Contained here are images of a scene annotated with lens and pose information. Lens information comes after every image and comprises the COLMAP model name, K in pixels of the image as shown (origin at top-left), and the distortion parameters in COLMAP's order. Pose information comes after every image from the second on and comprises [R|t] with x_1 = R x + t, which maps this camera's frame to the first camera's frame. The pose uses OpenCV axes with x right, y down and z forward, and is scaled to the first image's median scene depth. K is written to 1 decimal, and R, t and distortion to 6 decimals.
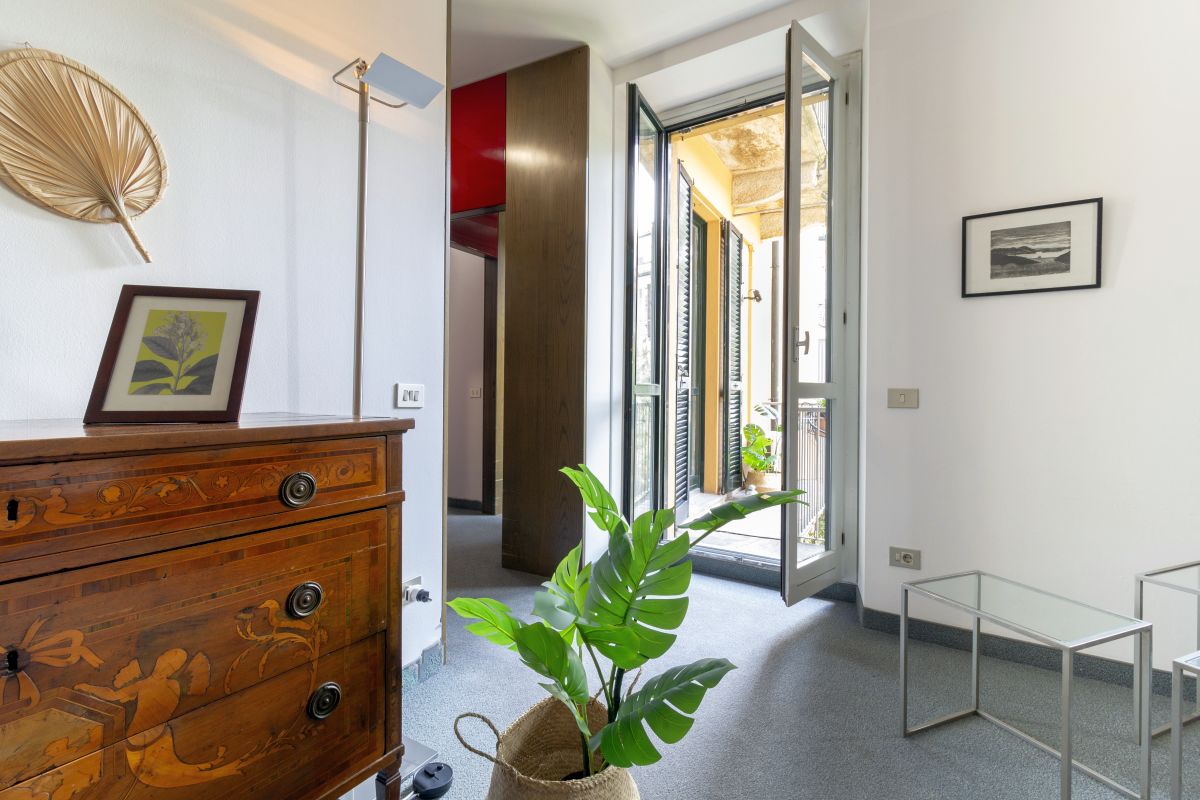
lens RADIAL K [[551.0, 0, 599.2], [0, 551.0, 394.1], [0, 0, 1]] dist [0.002392, 0.000349]
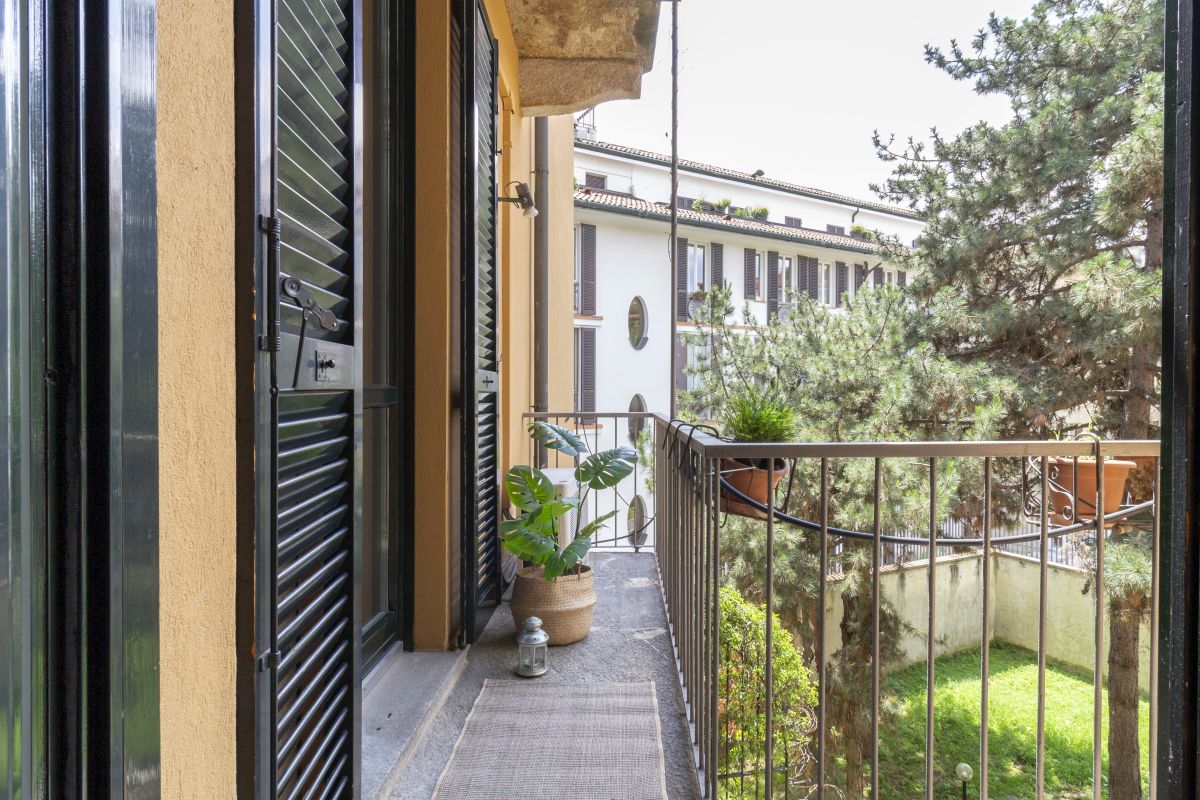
lens RADIAL K [[582.9, 0, 600.0], [0, 582.9, 400.0], [0, 0, 1]] dist [0.003124, 0.000435]
pose [[0.878219, -0.011714, 0.478114, 0.105773], [0.005883, 0.999889, 0.013693, -0.006443], [-0.478222, -0.009213, 0.878191, 0.553875]]
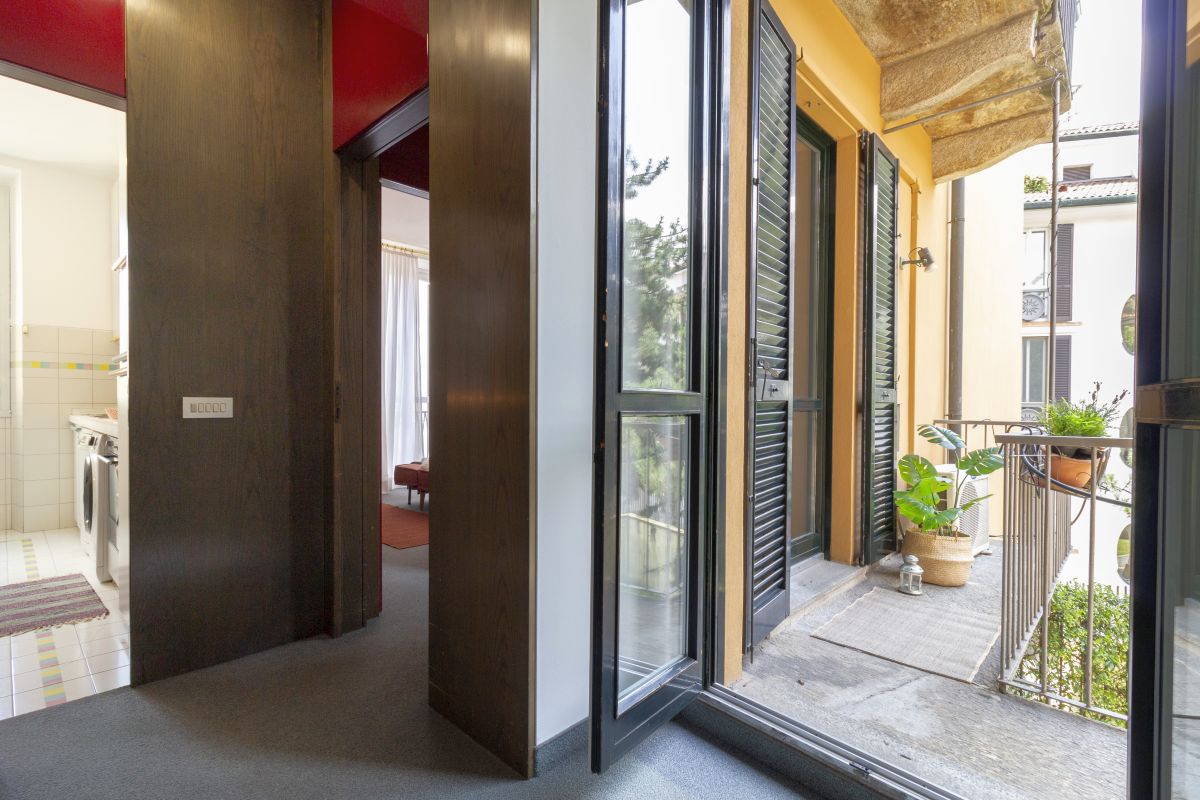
lens RADIAL K [[522.3, 0, 621.8], [0, 522.3, 410.4], [0, 0, 1]] dist [0.001163, -0.000816]
pose [[0.965826, 0.000923, -0.259188, 0.108781], [0.001505, 0.999957, 0.009169, -0.004004], [0.259185, -0.009246, 0.965783, 0.333373]]
